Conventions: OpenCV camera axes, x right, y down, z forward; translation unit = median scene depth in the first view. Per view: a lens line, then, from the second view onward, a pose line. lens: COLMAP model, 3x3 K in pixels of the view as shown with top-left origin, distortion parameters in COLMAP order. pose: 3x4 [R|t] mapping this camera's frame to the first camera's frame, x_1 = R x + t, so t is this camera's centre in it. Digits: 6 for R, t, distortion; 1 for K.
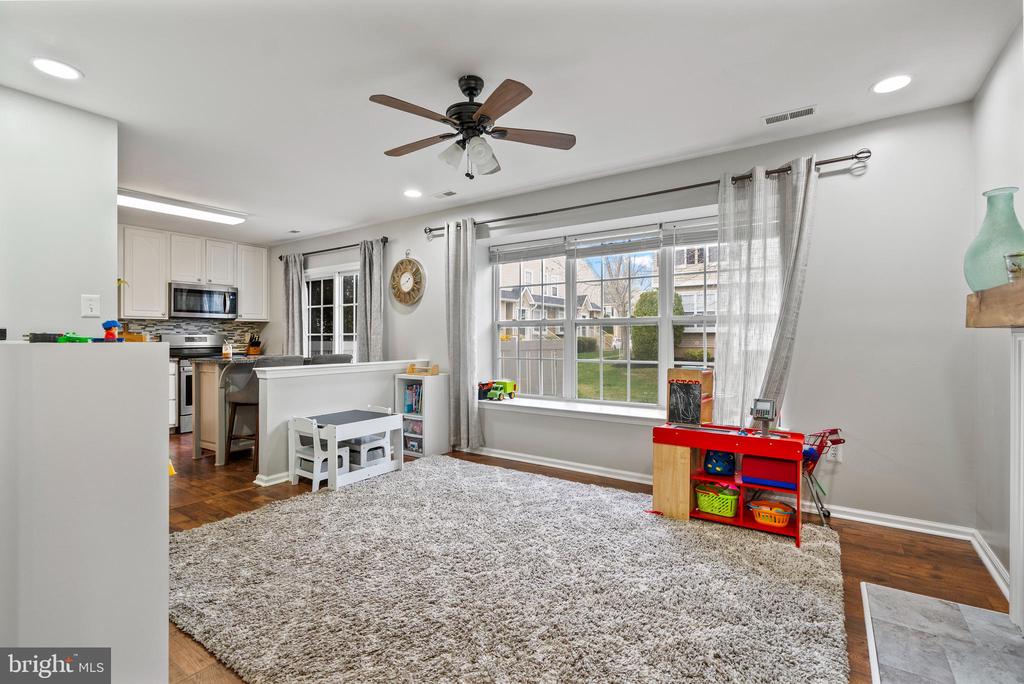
lens RADIAL K [[466.1, 0, 512.5], [0, 466.1, 336.3], [0, 0, 1]] dist [-0.008254, 0.002167]
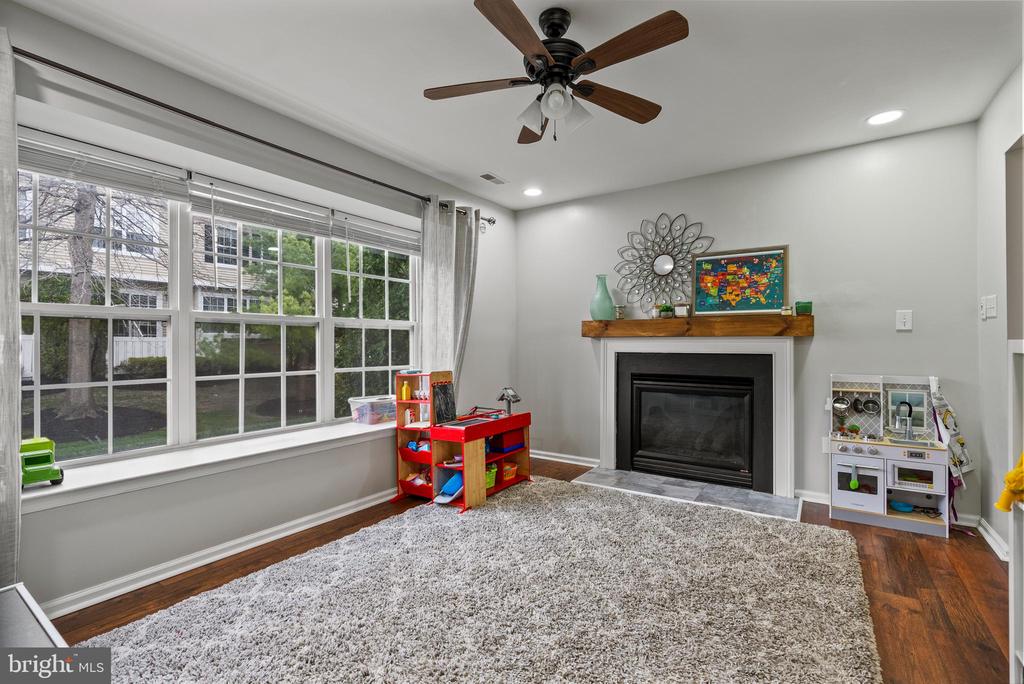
lens RADIAL K [[466.1, 0, 511.2], [0, 466.1, 349.9], [0, 0, 1]] dist [-0.008254, 0.002167]
pose [[-0.009613, -0.004917, 0.999942, -0.756196], [0.004049, 0.999980, 0.004956, 0.019064], [-0.999946, 0.004096, -0.009593, 0.939845]]
